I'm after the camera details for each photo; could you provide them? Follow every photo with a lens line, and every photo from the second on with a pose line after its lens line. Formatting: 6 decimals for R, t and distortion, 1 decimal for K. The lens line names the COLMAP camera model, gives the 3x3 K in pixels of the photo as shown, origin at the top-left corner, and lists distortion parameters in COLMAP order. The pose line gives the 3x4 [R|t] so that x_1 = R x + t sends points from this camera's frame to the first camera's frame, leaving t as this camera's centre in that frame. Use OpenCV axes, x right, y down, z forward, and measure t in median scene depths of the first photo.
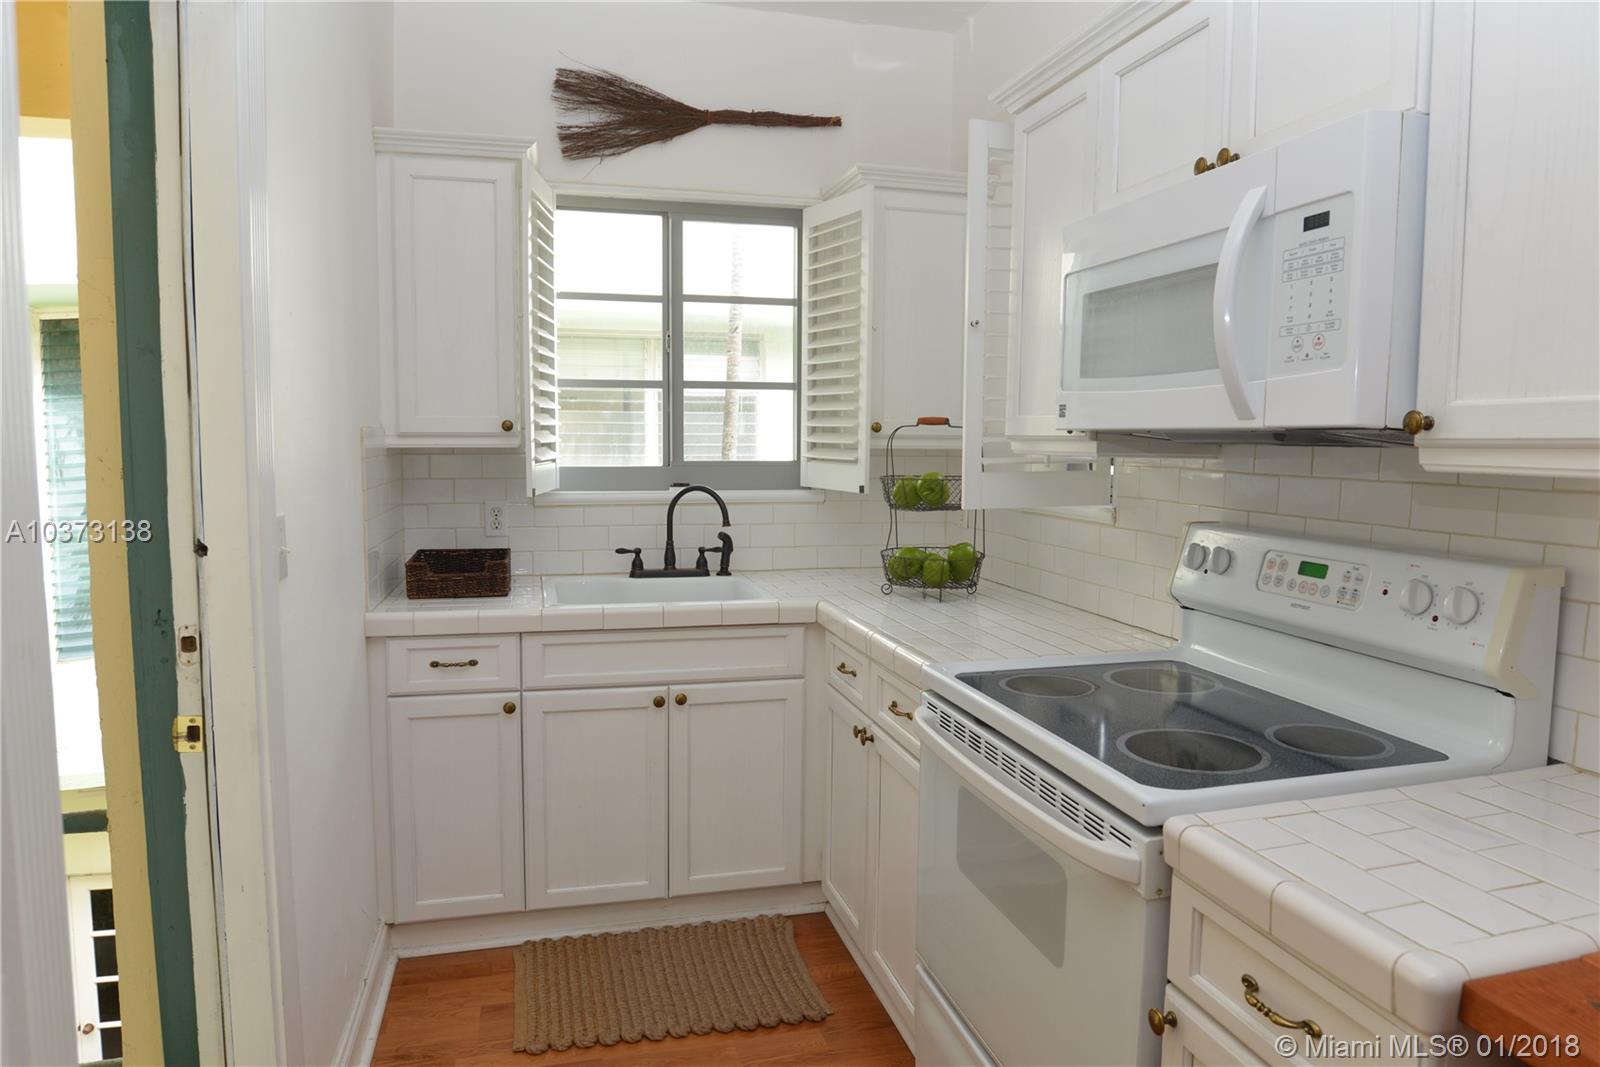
lens RADIAL K [[1000.1, 0, 797.3], [0, 1000.1, 528.2], [0, 0, 1]] dist [-0.049612, 0.011195]
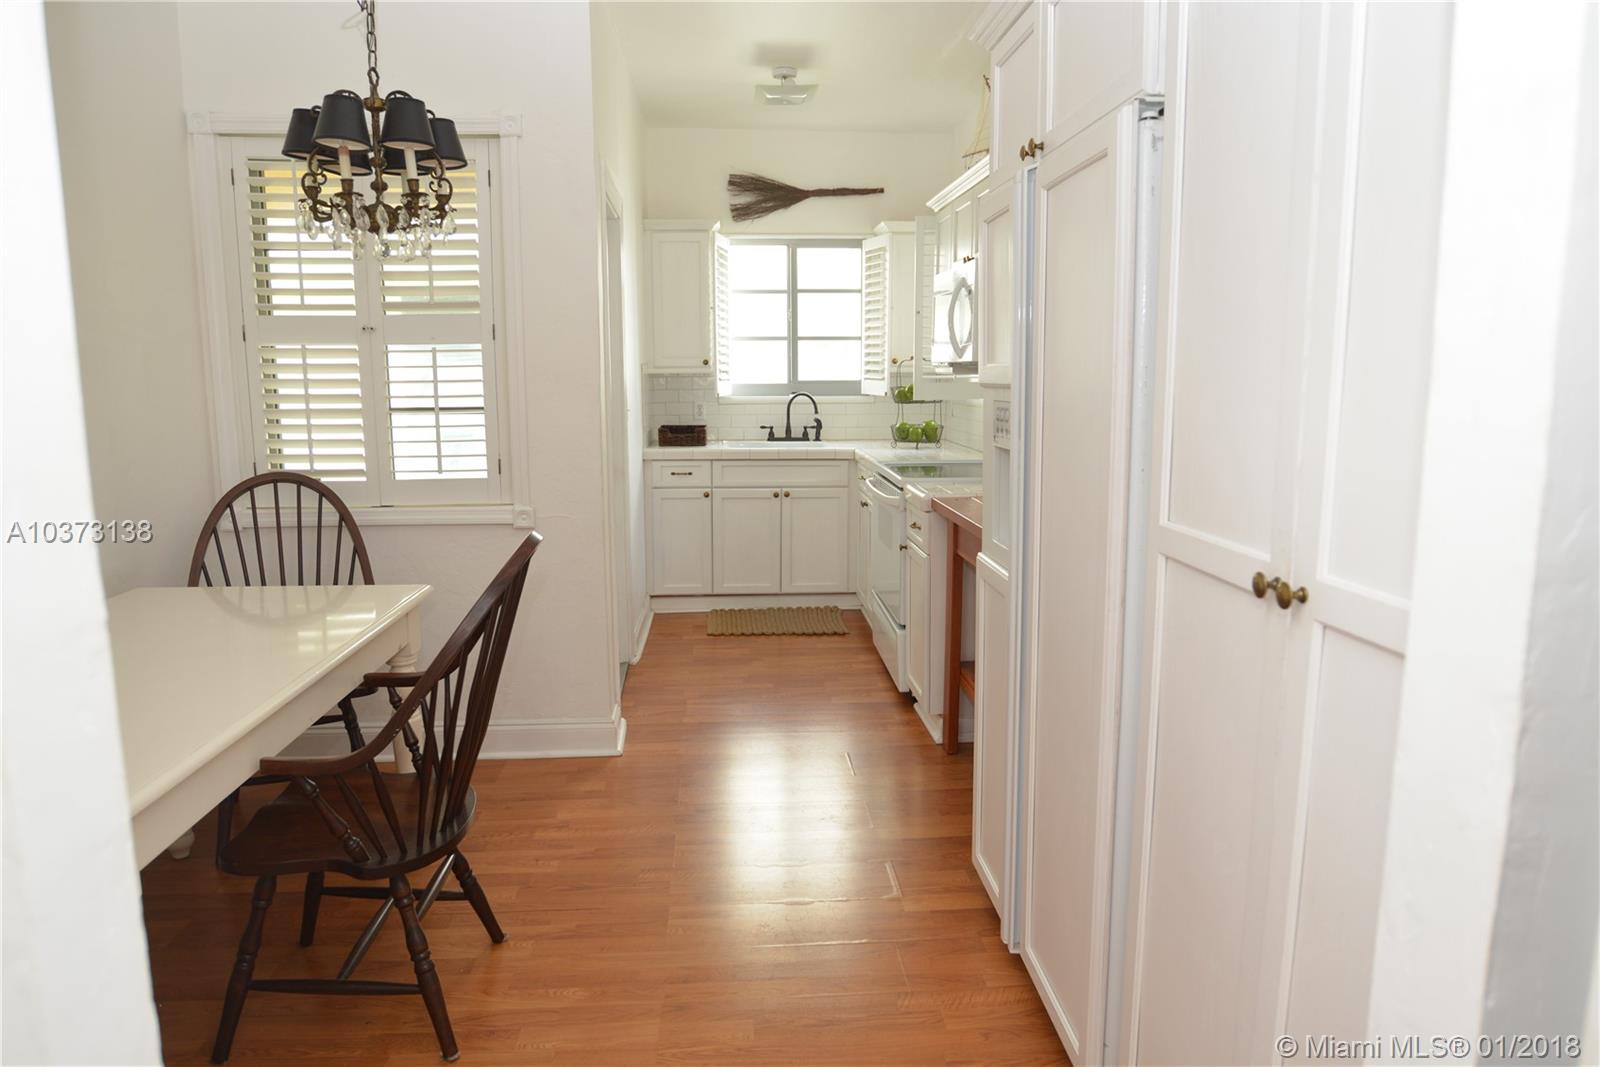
lens RADIAL K [[1000.1, 0, 802.4], [0, 1000.1, 529.1], [0, 0, 1]] dist [-0.049612, 0.011195]
pose [[0.983089, 0.018586, -0.182180, 0.251345], [-0.005922, 0.997543, 0.069810, 0.083244], [0.183030, -0.067551, 0.980784, -0.882047]]
